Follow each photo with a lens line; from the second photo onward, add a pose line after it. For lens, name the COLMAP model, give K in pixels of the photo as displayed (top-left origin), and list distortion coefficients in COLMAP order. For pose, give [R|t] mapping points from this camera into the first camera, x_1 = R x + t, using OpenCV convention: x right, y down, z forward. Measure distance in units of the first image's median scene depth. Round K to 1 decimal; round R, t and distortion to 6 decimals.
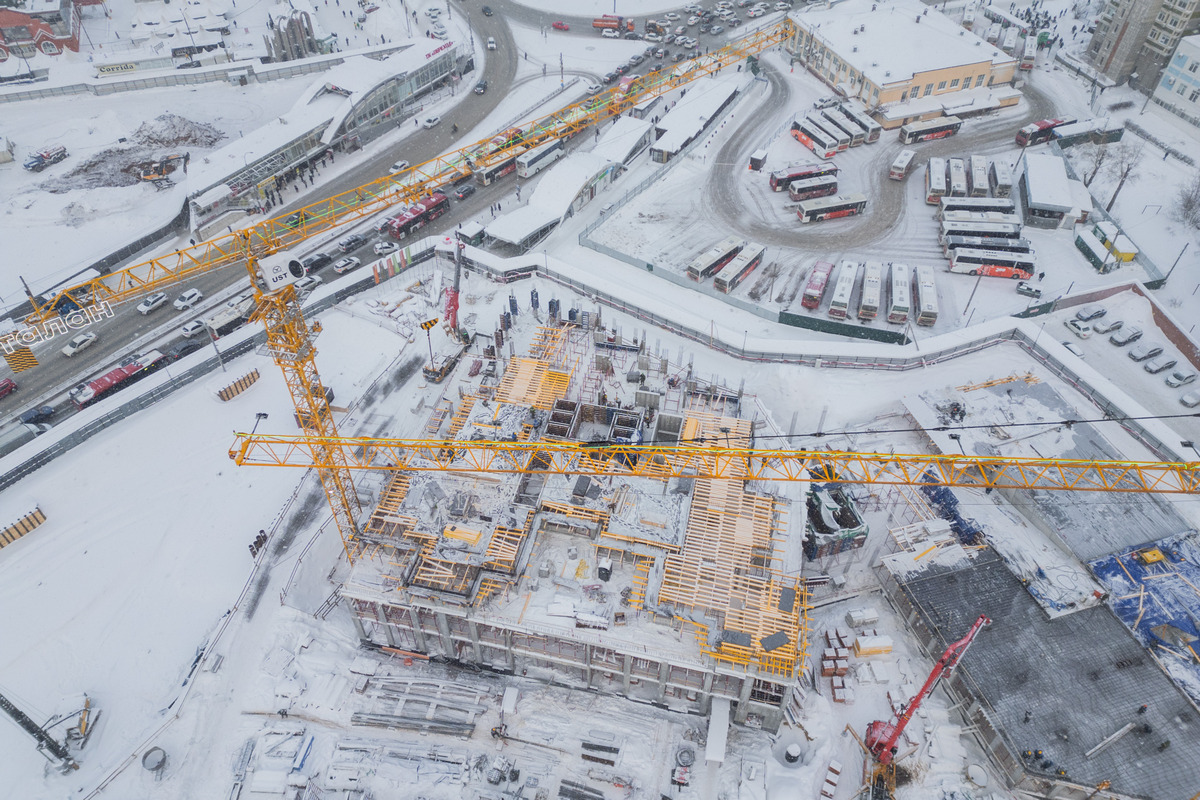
lens RADIAL K [[828.0, 0, 600.0], [0, 828.0, 400.0], [0, 0, 1]] dist [0.109601, -0.093900]
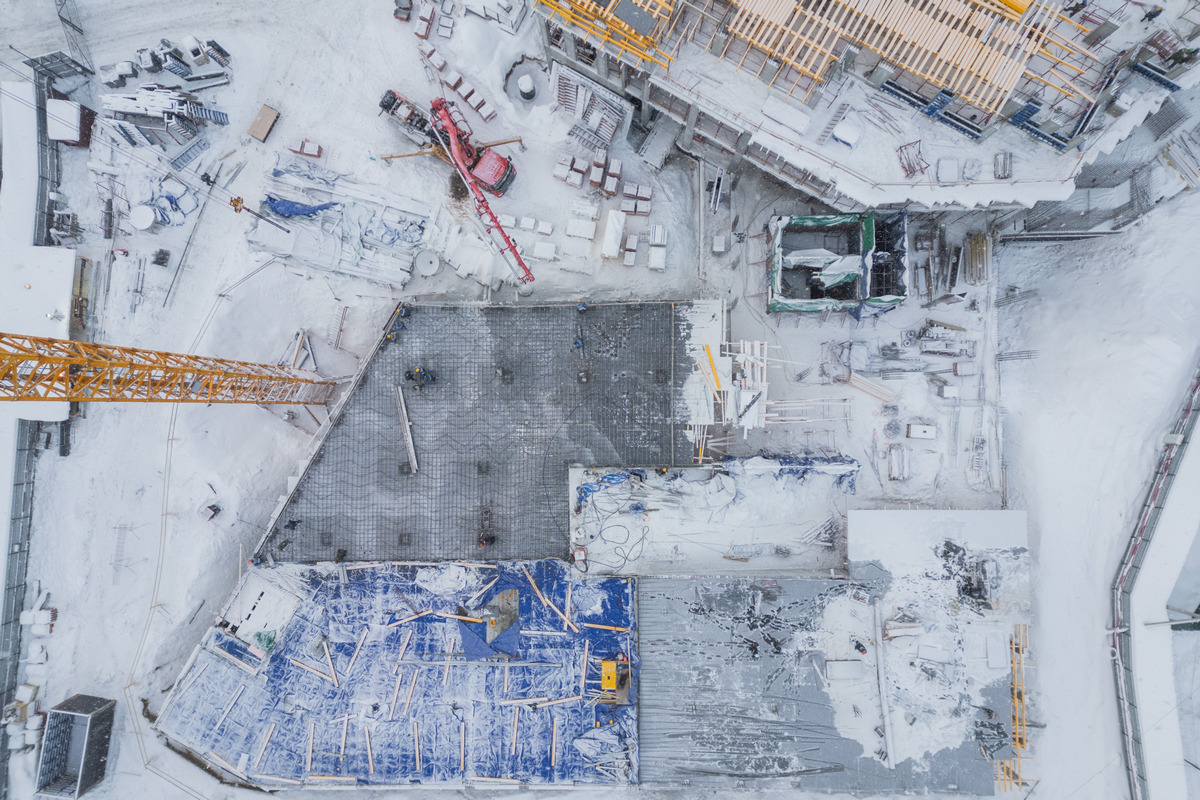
lens RADIAL K [[827.0, 0, 600.4], [0, 827.0, 394.6], [0, 0, 1]] dist [0.142643, -0.161855]
pose [[-0.292338, 0.956229, -0.012824, 0.470934], [-0.655988, -0.190755, 0.730268, -0.261598], [0.695858, 0.221898, 0.683040, 0.524306]]
